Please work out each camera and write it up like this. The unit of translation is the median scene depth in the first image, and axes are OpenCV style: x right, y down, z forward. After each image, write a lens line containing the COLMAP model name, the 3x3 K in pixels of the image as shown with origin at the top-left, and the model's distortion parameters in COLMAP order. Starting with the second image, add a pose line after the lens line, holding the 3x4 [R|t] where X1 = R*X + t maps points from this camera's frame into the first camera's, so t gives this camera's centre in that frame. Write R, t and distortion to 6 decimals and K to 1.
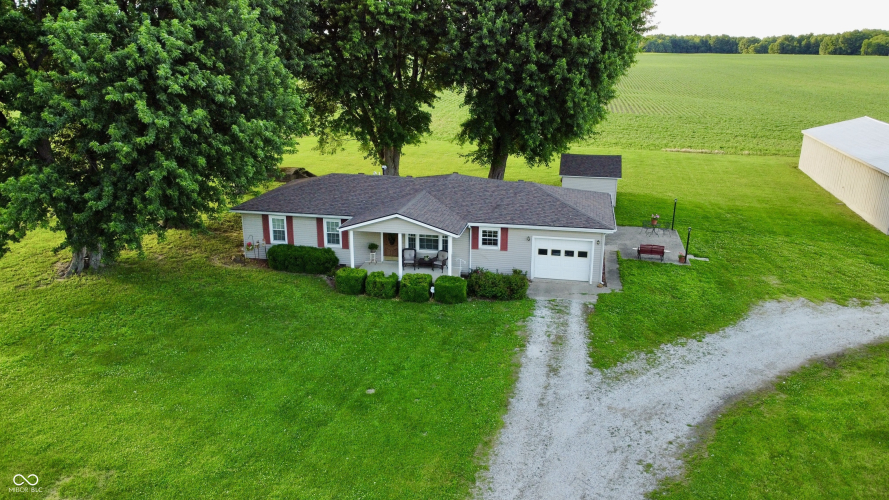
lens RADIAL K [[677.9, 0, 444.5], [0, 677.9, 250.0], [0, 0, 1]] dist [-0.002085, -0.001661]
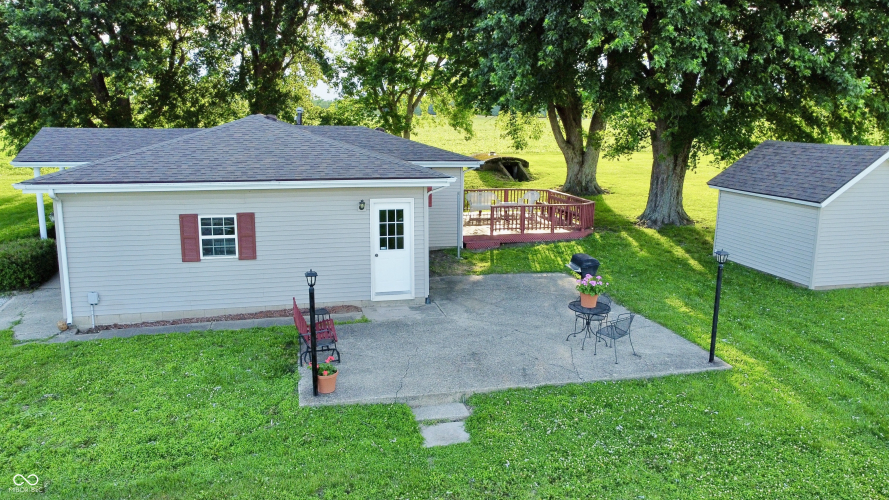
lens RADIAL K [[677.9, 0, 444.5], [0, 677.9, 250.0], [0, 0, 1]] dist [-0.002085, -0.001661]
pose [[0.433156, 0.179256, -0.883314, 0.658576], [-0.267224, 0.961501, 0.064083, -0.078639], [0.860795, 0.208284, 0.464381, 0.950580]]
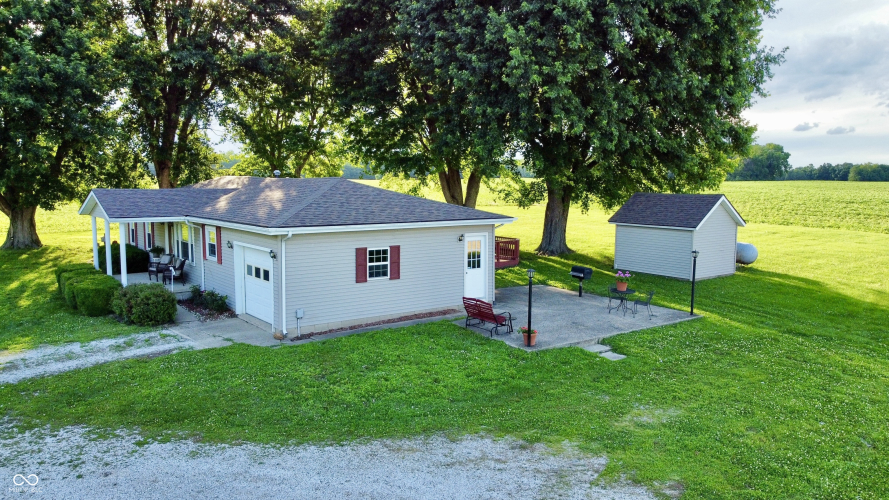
lens RADIAL K [[677.9, 0, 444.5], [0, 677.9, 250.0], [0, 0, 1]] dist [-0.002085, -0.001661]
pose [[0.753800, 0.074044, -0.652919, 0.649340], [-0.195395, 0.973943, -0.115136, 0.020482], [0.627380, 0.214367, 0.748626, 0.626304]]
